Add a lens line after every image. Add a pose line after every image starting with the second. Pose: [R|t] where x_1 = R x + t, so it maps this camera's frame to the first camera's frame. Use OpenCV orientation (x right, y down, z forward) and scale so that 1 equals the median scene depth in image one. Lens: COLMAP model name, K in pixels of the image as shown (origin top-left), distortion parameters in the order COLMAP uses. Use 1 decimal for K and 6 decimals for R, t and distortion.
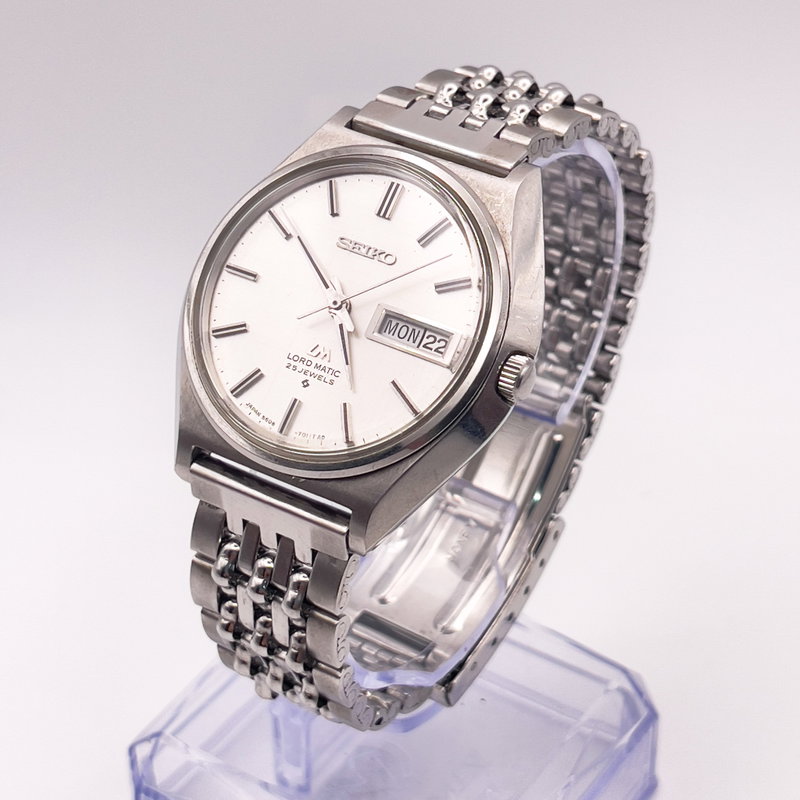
lens RADIAL K [[2085.7, 0, 400.0], [0, 2085.7, 400.0], [0, 0, 1]] dist [0.086592, -0.175364]
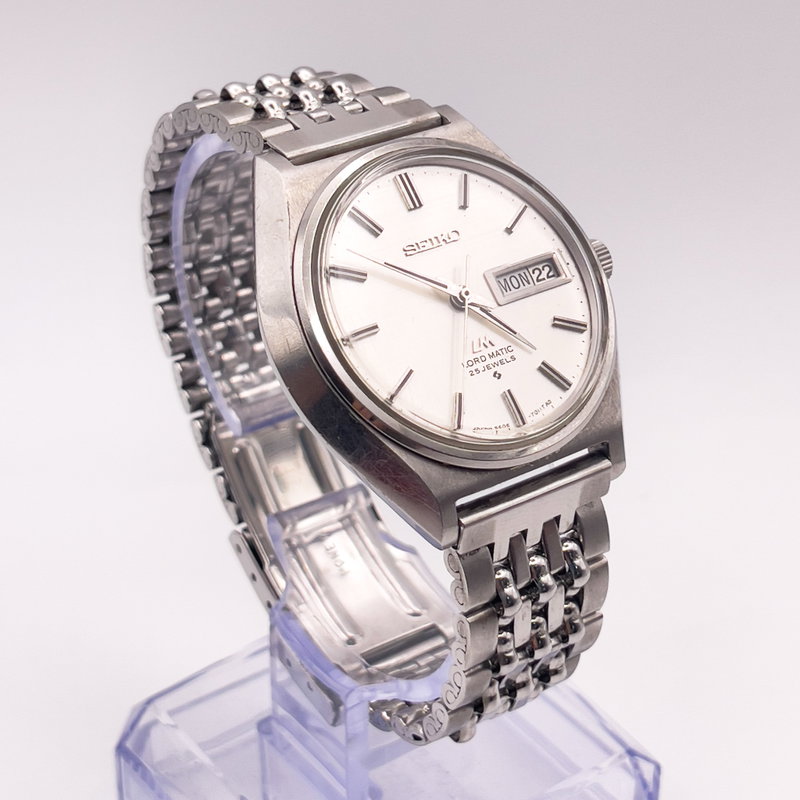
lens RADIAL K [[2085.7, 0, 400.0], [0, 2085.7, 400.0], [0, 0, 1]] dist [0.086592, -0.175364]
pose [[0.358971, -0.491675, 0.793344, -0.830383], [0.524176, 0.809492, 0.264504, -0.276787], [-0.772256, 0.320902, 0.548308, 0.489883]]
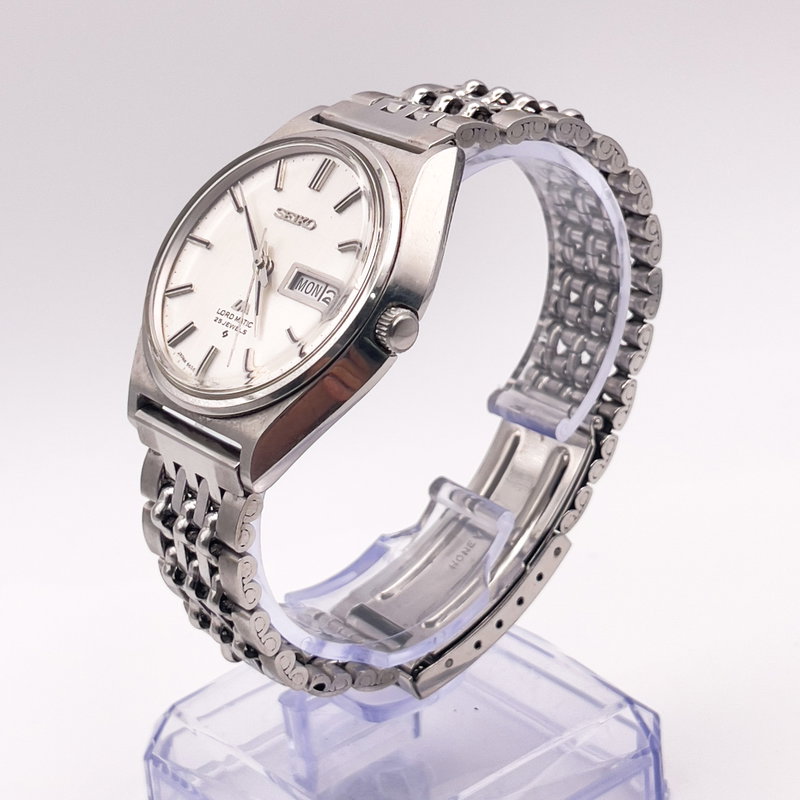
lens RADIAL K [[2085.7, 0, 400.0], [0, 2085.7, 400.0], [0, 0, 1]] dist [0.086592, -0.175364]
pose [[0.955101, 0.046974, -0.292534, 0.354000], [-0.088052, 0.987744, -0.128877, 0.154989], [0.282895, 0.148849, 0.947531, 0.000740]]
